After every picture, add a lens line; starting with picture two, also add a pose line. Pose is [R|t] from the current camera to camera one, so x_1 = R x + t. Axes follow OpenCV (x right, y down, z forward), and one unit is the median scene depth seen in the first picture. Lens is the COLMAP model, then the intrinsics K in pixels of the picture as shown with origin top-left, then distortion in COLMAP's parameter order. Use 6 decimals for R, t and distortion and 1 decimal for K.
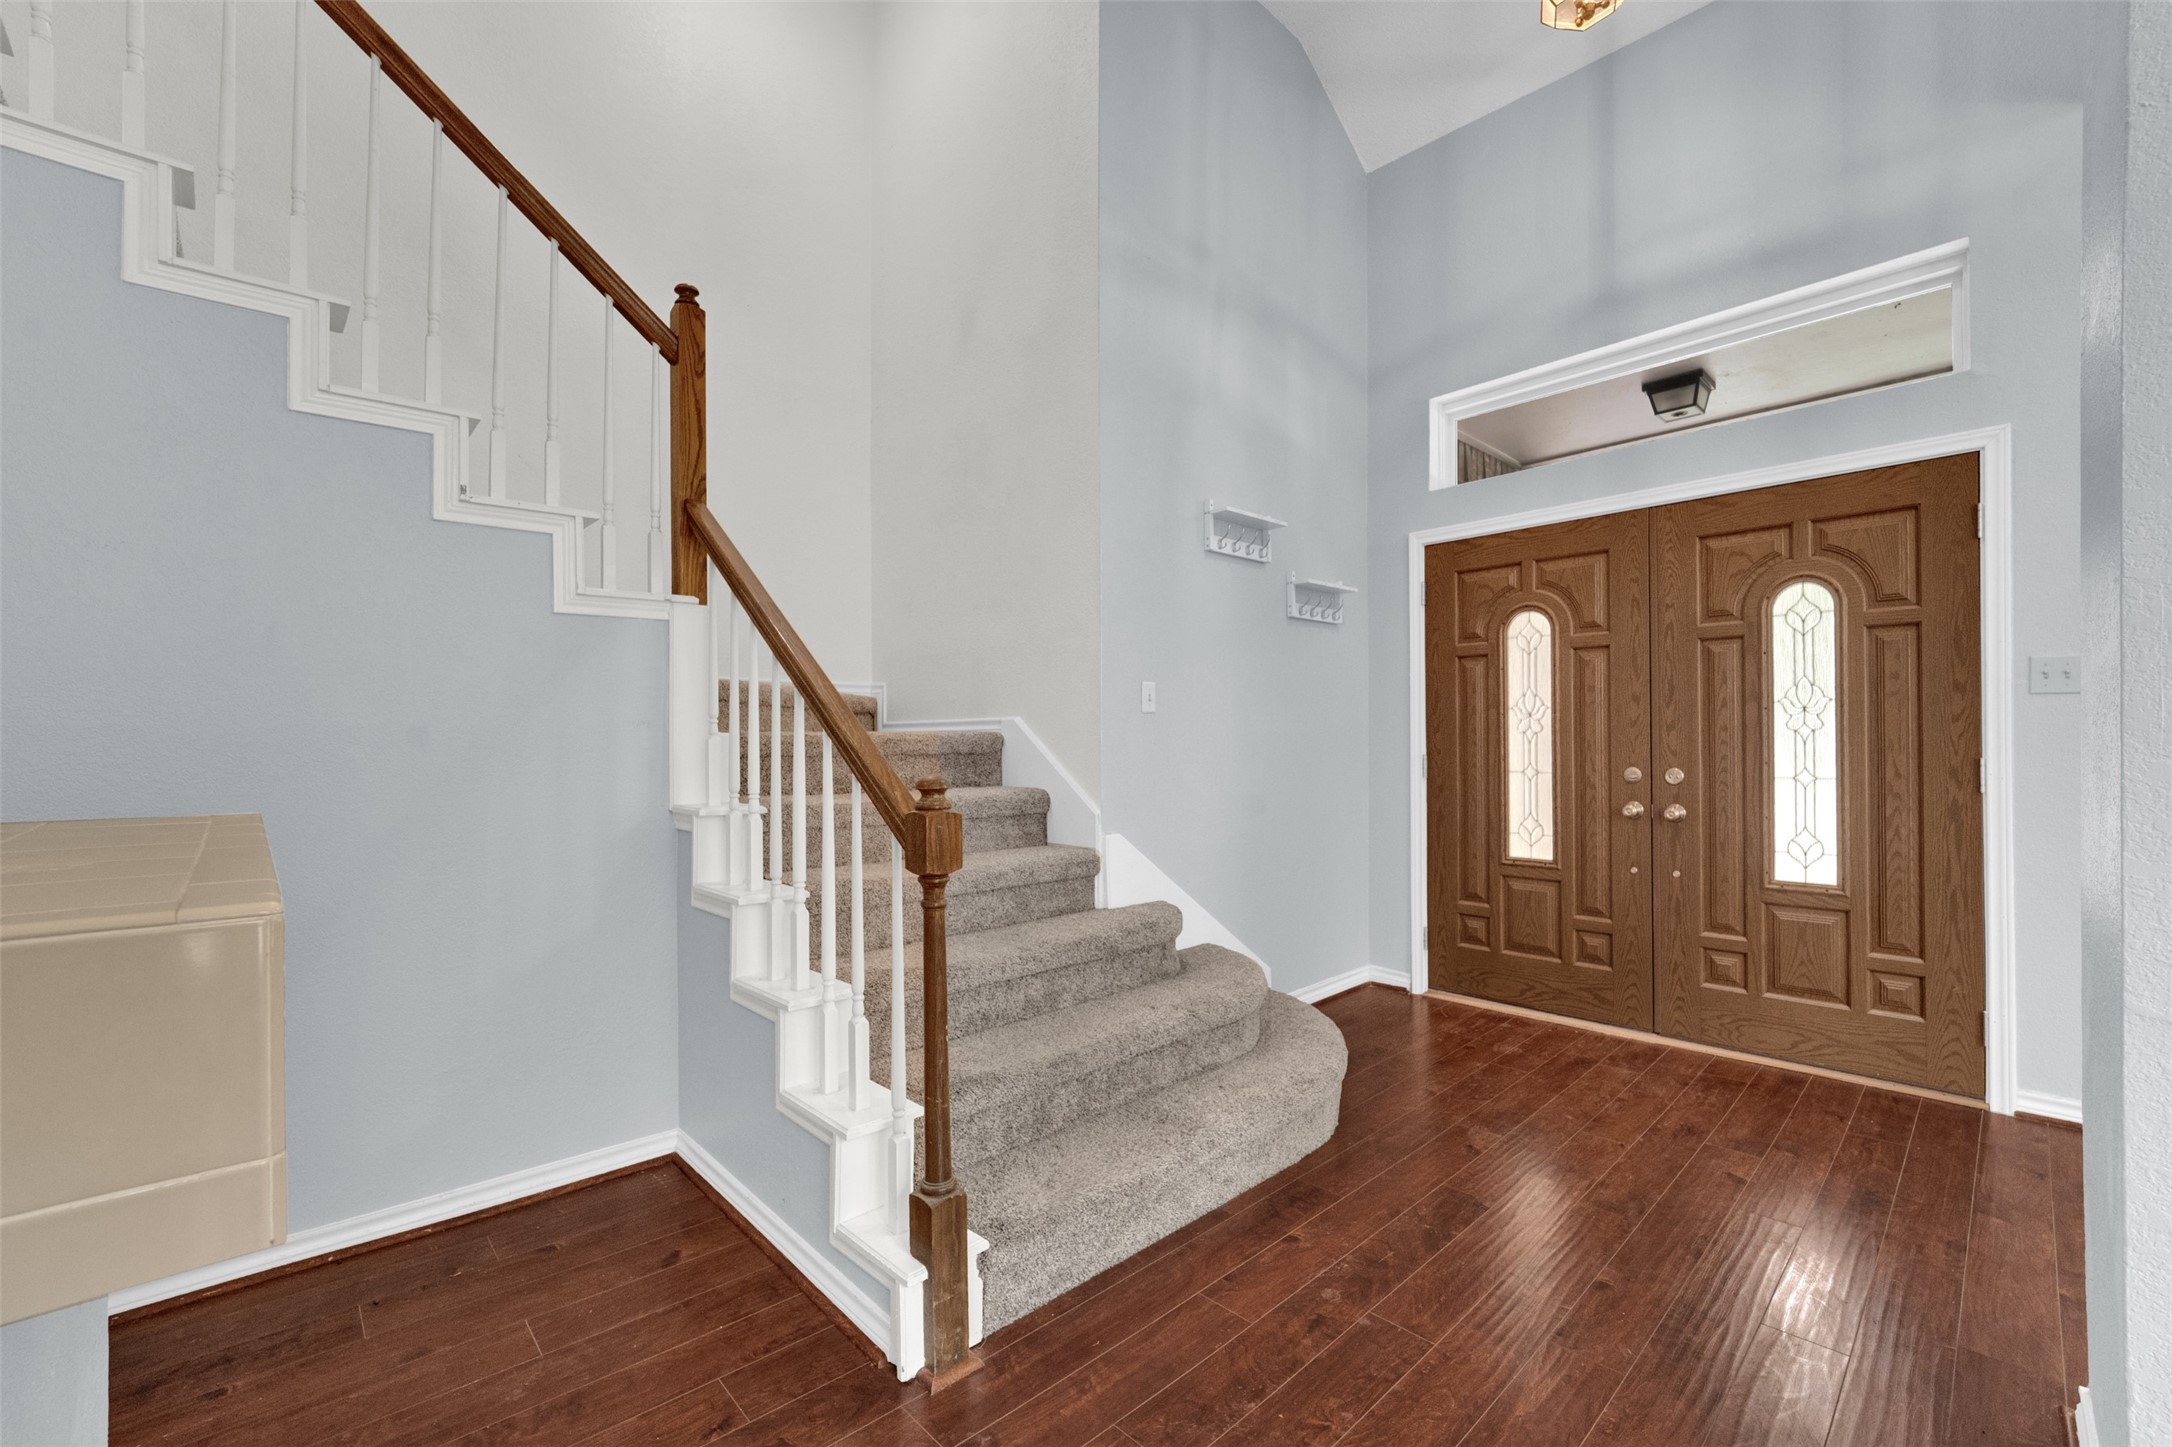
lens RADIAL K [[894.9, 0, 1097.6], [0, 894.9, 741.8], [0, 0, 1]] dist [-0.019870, -0.001123]
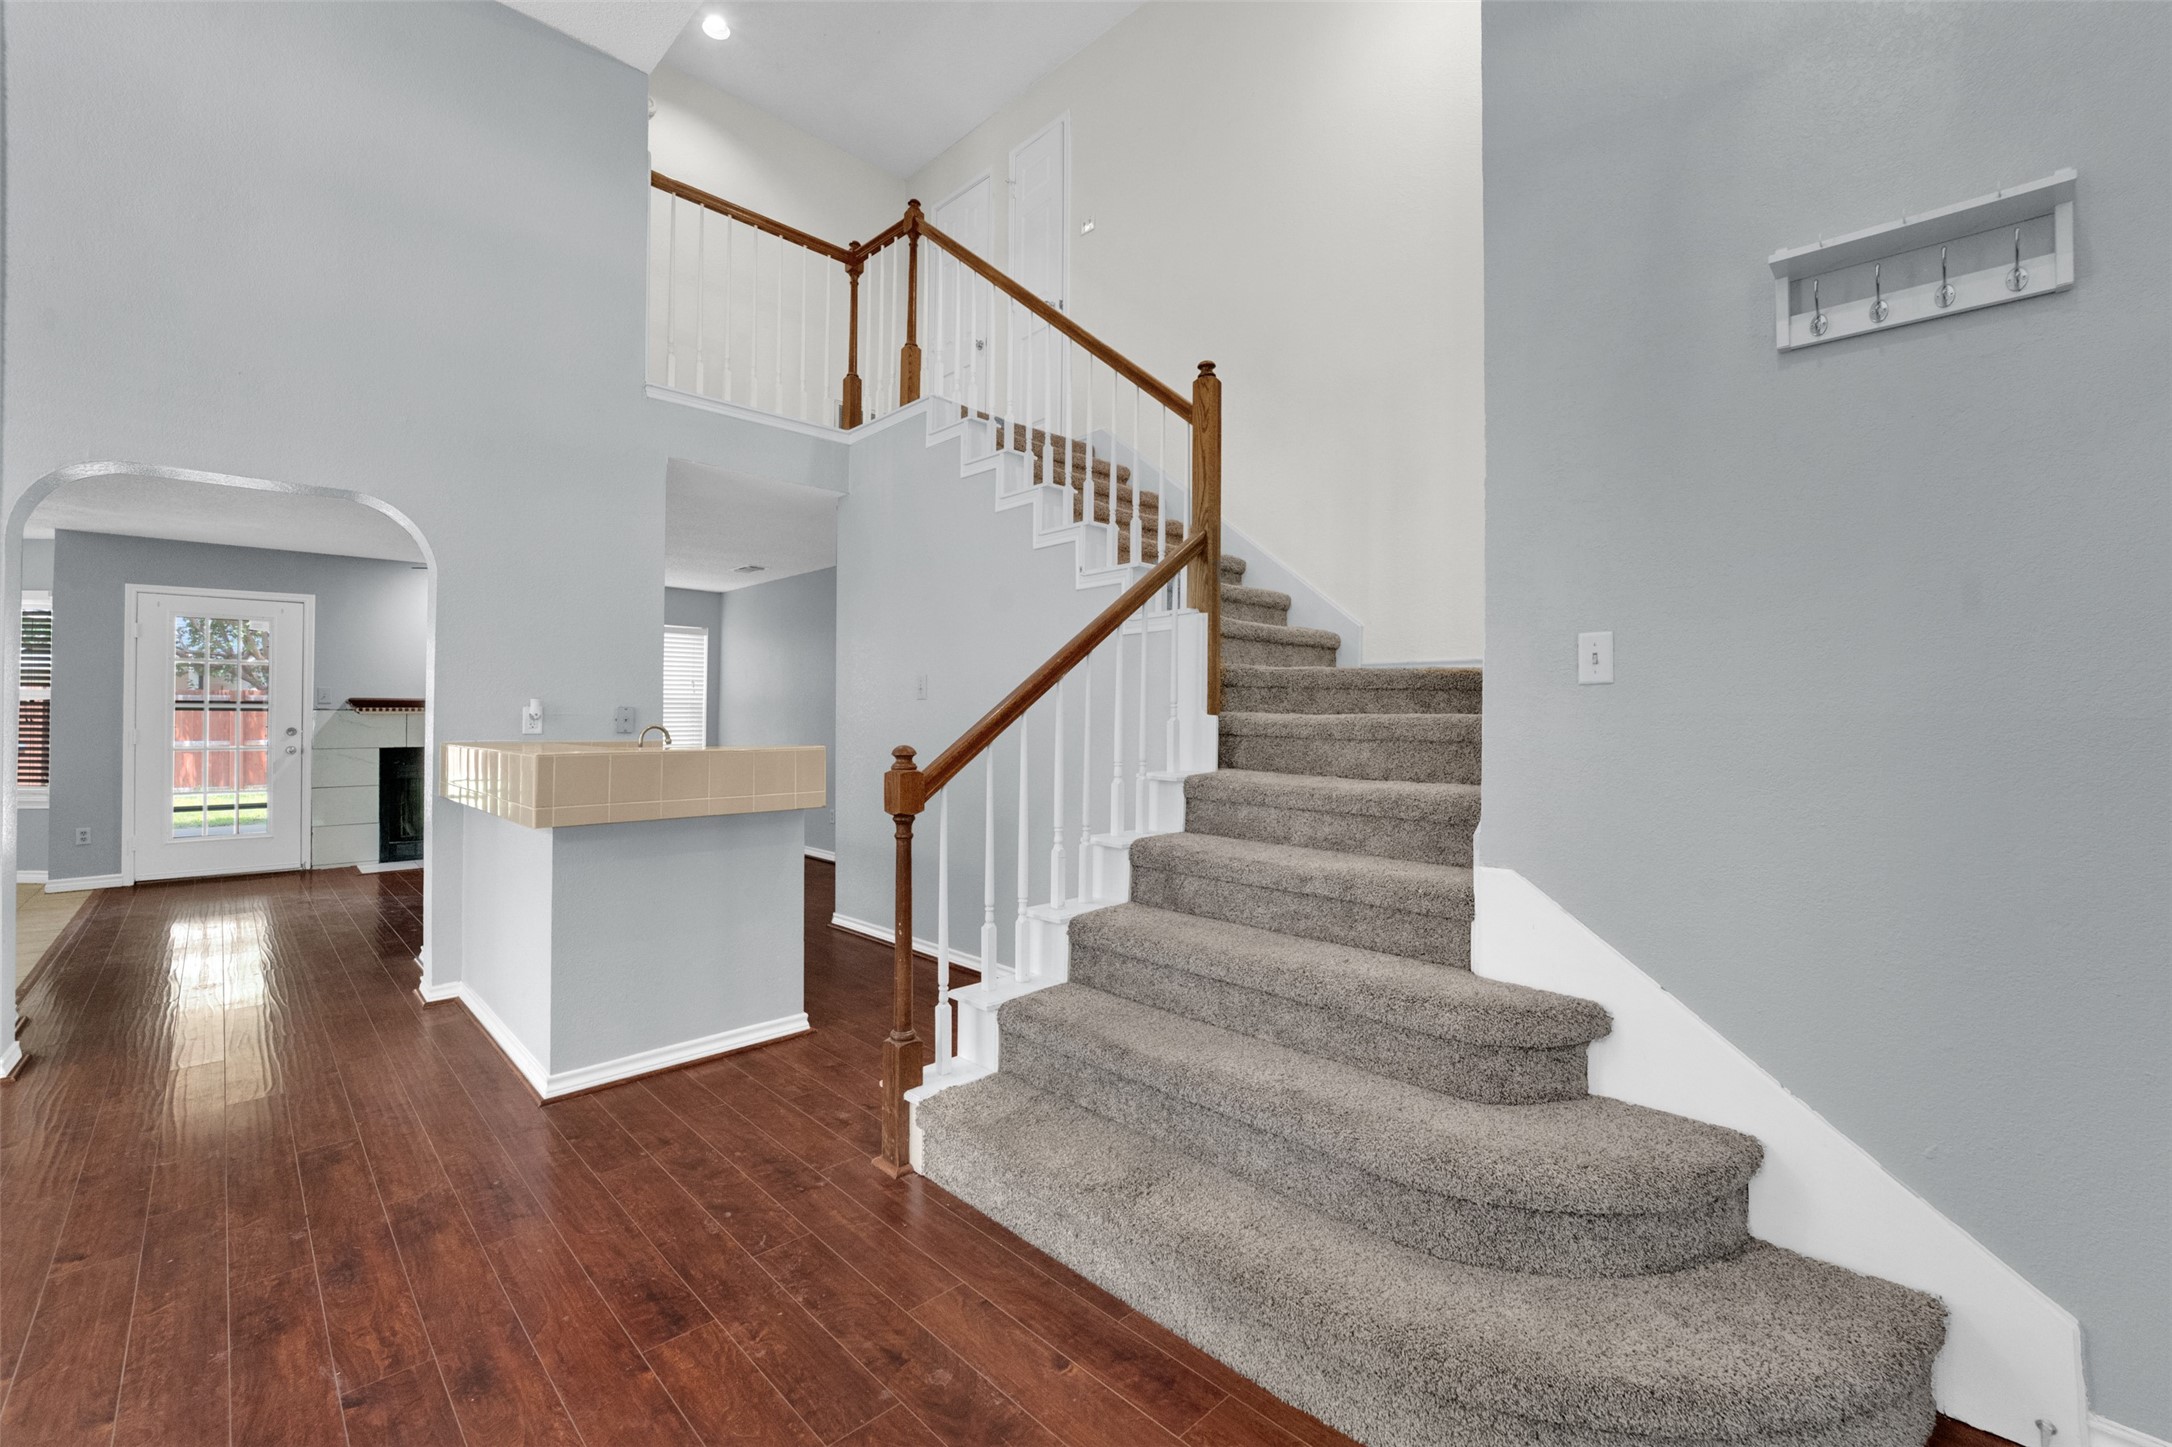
lens RADIAL K [[894.9, 0, 1079.6], [0, 894.9, 721.2], [0, 0, 1]] dist [-0.019870, -0.001123]
pose [[0.028169, 0.008452, -0.999567, 0.793232], [-0.010957, 0.999907, 0.008146, -0.010551], [0.999543, 0.010723, 0.028259, 0.787757]]
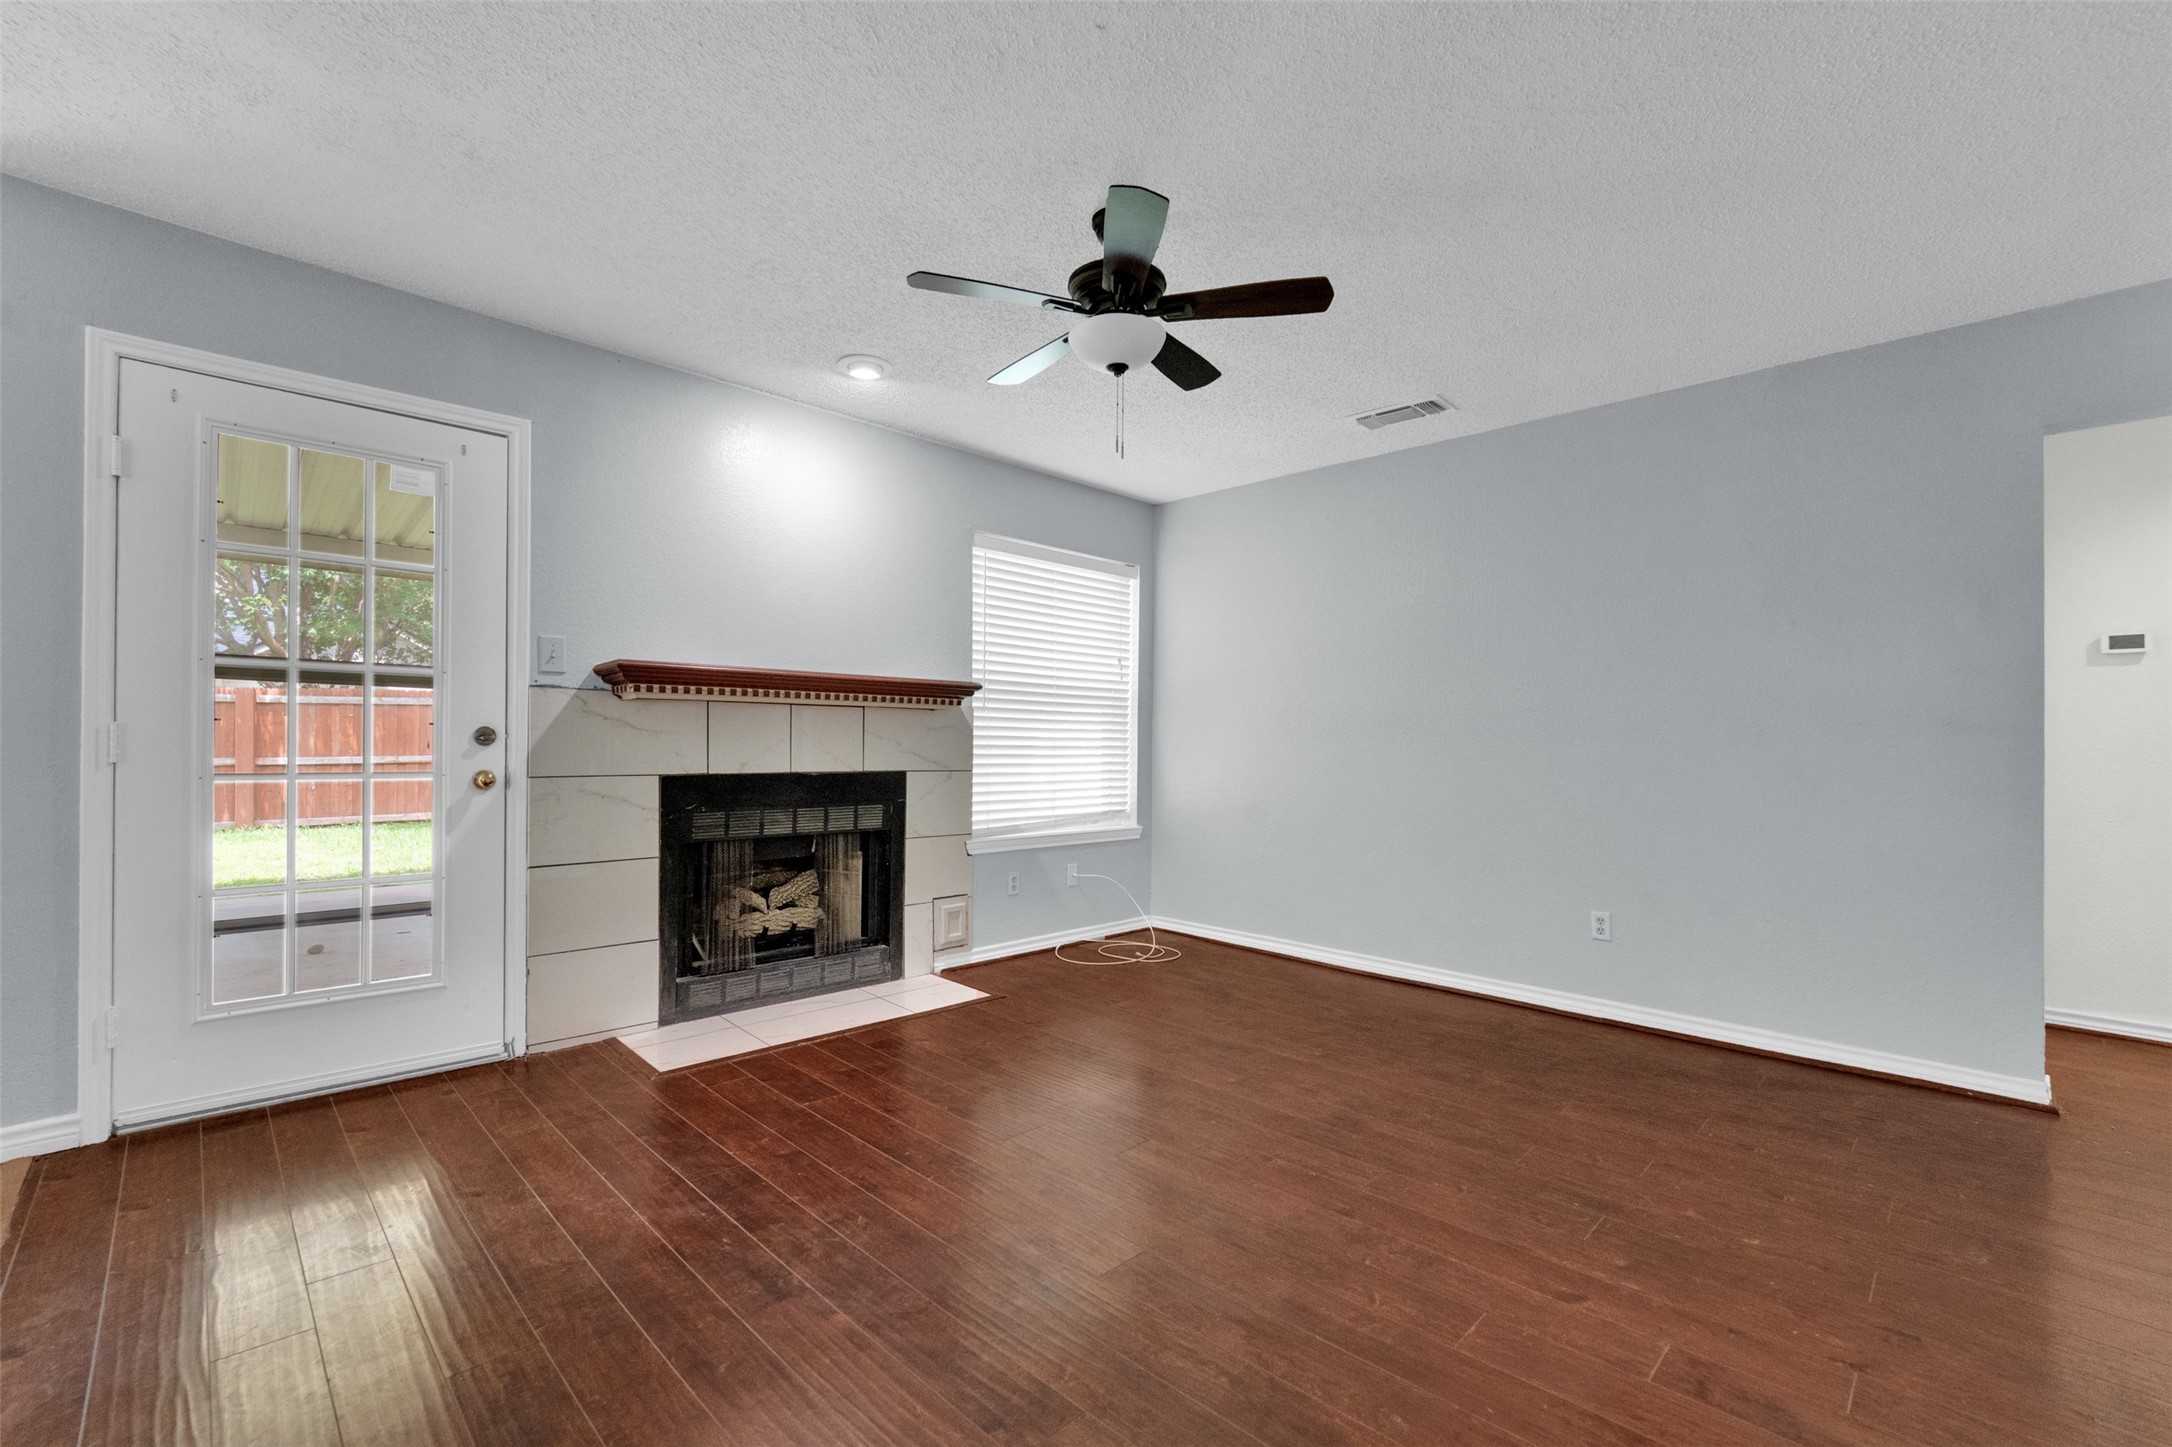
lens RADIAL K [[894.9, 0, 1063.6], [0, 894.9, 760.2], [0, 0, 1]] dist [-0.019870, -0.001123]
pose [[0.011269, 0.022102, -0.999692, -0.757818], [-0.022713, 0.999503, 0.021842, 0.057544], [0.999679, 0.022460, 0.011765, -0.760723]]
